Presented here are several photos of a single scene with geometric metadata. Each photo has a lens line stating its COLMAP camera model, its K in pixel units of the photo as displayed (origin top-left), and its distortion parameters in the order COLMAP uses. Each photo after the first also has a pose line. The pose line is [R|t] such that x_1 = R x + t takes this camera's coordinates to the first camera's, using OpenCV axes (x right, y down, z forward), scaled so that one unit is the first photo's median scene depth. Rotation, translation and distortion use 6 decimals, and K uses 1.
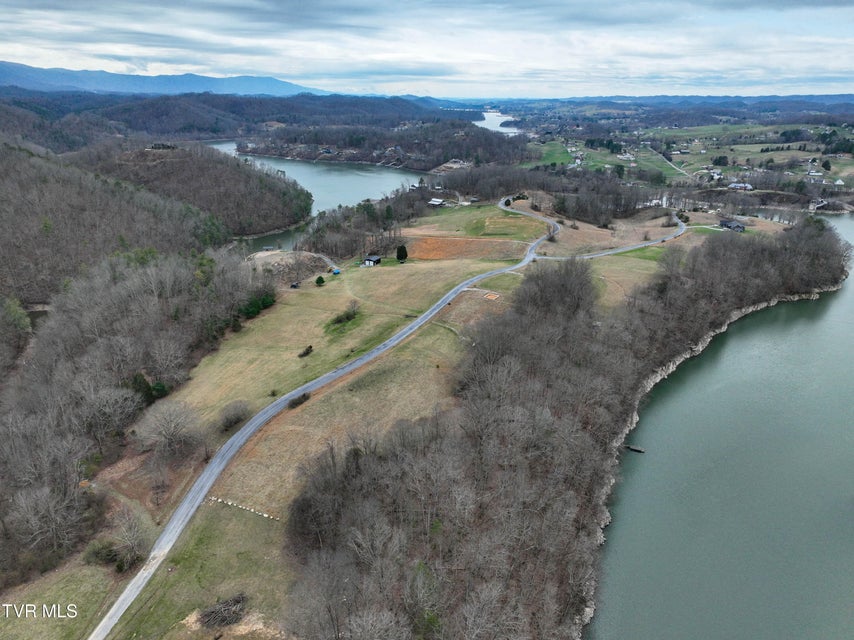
lens RADIAL K [[595.2, 0, 426.1], [0, 595.2, 319.2], [0, 0, 1]] dist [-0.003172, 0.019616]
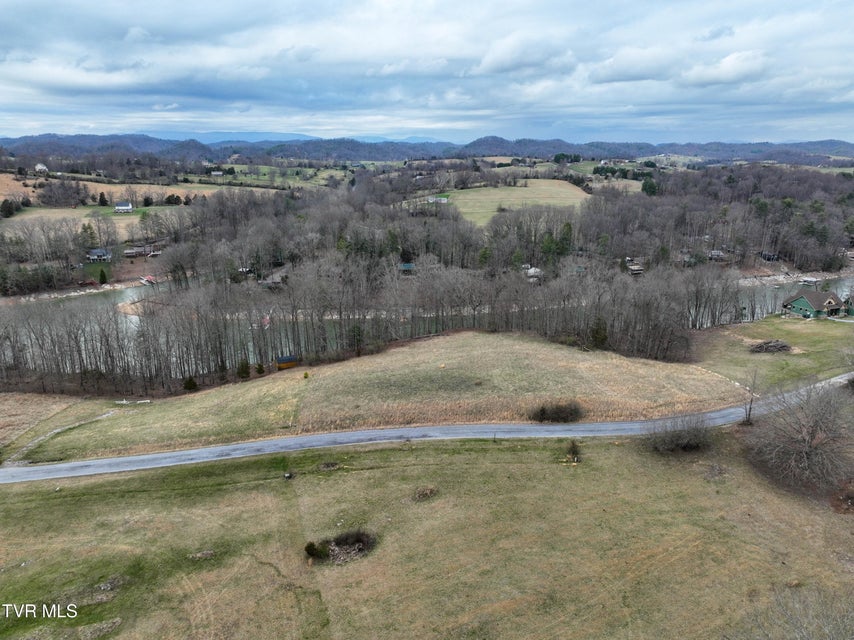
lens RADIAL K [[595.2, 0, 427.2], [0, 595.2, 319.3], [0, 0, 1]] dist [-0.003172, 0.019616]
pose [[-0.573425, -0.232980, 0.785433, -0.762126], [0.280074, 0.845202, 0.455184, -0.310353], [-0.769898, 0.480993, -0.419408, 1.738114]]
